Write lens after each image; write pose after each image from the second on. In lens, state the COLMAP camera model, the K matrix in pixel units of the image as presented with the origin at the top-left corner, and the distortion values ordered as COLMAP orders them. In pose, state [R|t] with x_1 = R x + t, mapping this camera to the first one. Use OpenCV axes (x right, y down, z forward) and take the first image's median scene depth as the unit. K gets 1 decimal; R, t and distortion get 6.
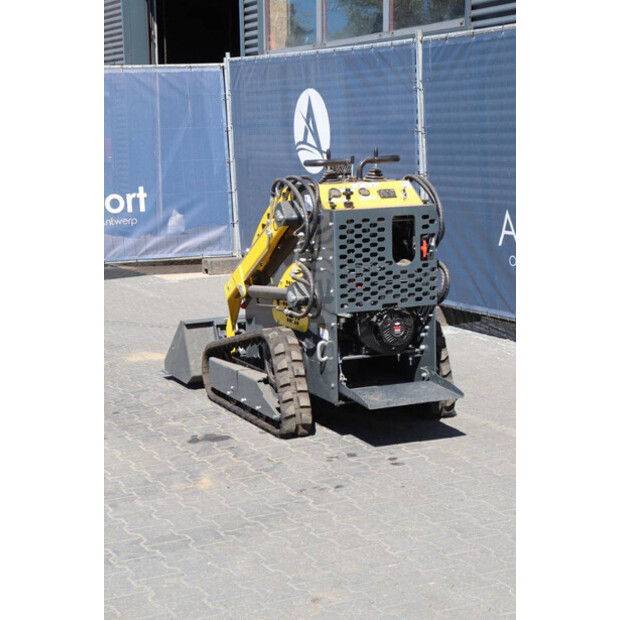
lens RADIAL K [[1307.1, 0, 311.3], [0, 1307.1, 310.4], [0, 0, 1]] dist [0.037273, 0.000000]
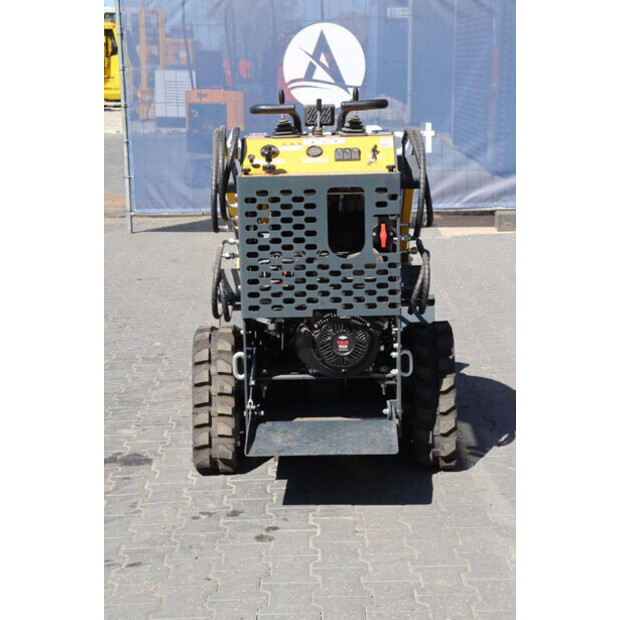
lens RADIAL K [[1341.1, 0, 303.9], [0, 1341.1, 327.0], [0, 0, 1]] dist [0.220678, 0.000000]
pose [[0.900134, 0.090169, -0.426178, 0.363739], [-0.062017, 0.994903, 0.079509, -0.053452], [0.431175, -0.045139, 0.901138, 0.329870]]
